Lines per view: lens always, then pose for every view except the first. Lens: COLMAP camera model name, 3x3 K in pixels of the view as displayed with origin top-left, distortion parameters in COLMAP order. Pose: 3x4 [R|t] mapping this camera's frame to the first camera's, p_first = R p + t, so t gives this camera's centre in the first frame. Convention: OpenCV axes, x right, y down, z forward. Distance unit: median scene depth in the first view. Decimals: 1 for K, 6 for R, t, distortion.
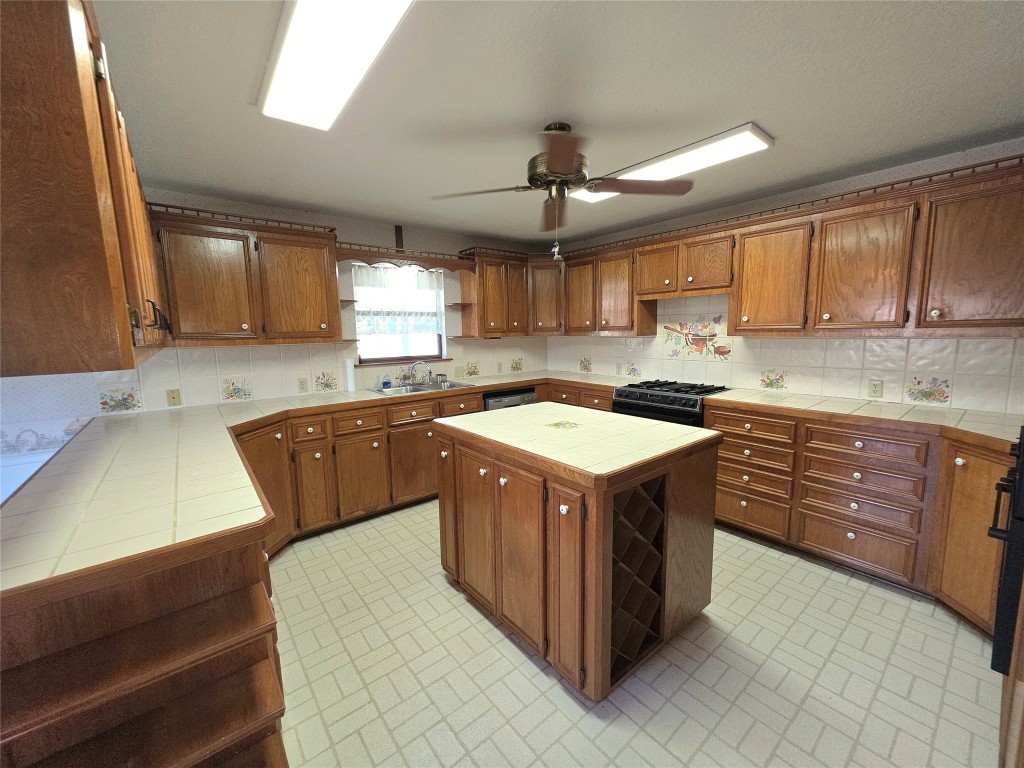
lens RADIAL K [[406.9, 0, 511.8], [0, 406.9, 382.5], [0, 0, 1]] dist [0.000469, -0.000049]
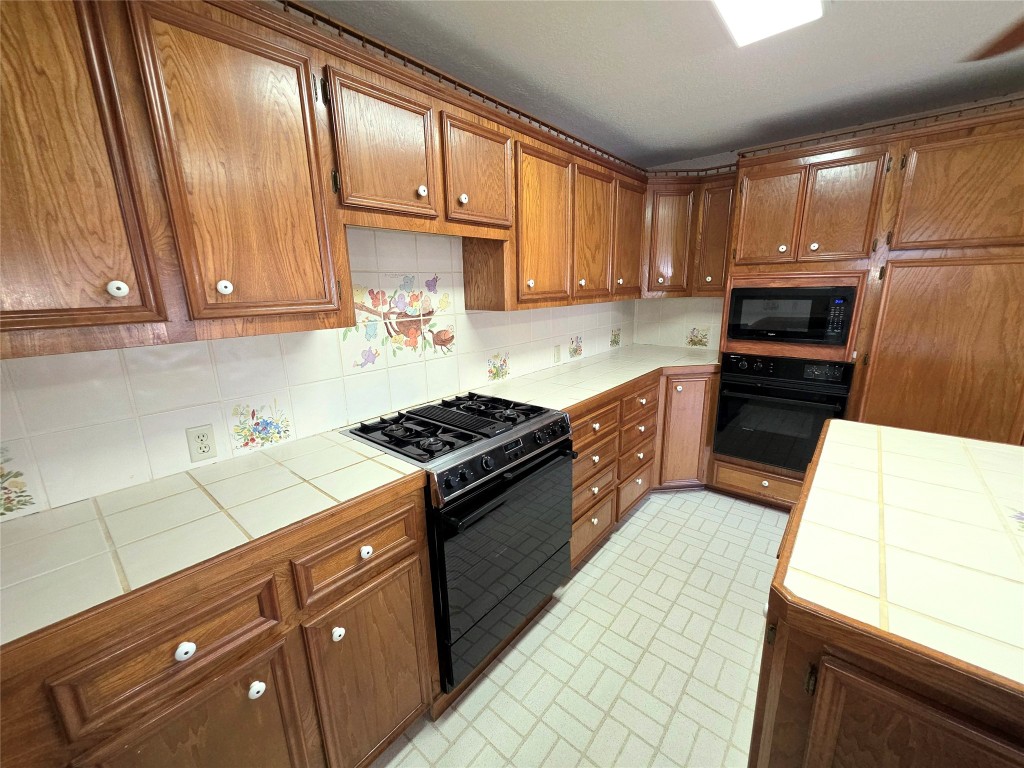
lens RADIAL K [[406.9, 0, 511.9], [0, 406.9, 383.5], [0, 0, 1]] dist [0.000469, -0.000049]
pose [[-0.187244, -0.210175, 0.959566, -0.079772], [0.150671, 0.959138, 0.239482, -0.136706], [-0.970689, 0.189421, -0.147925, 0.968350]]
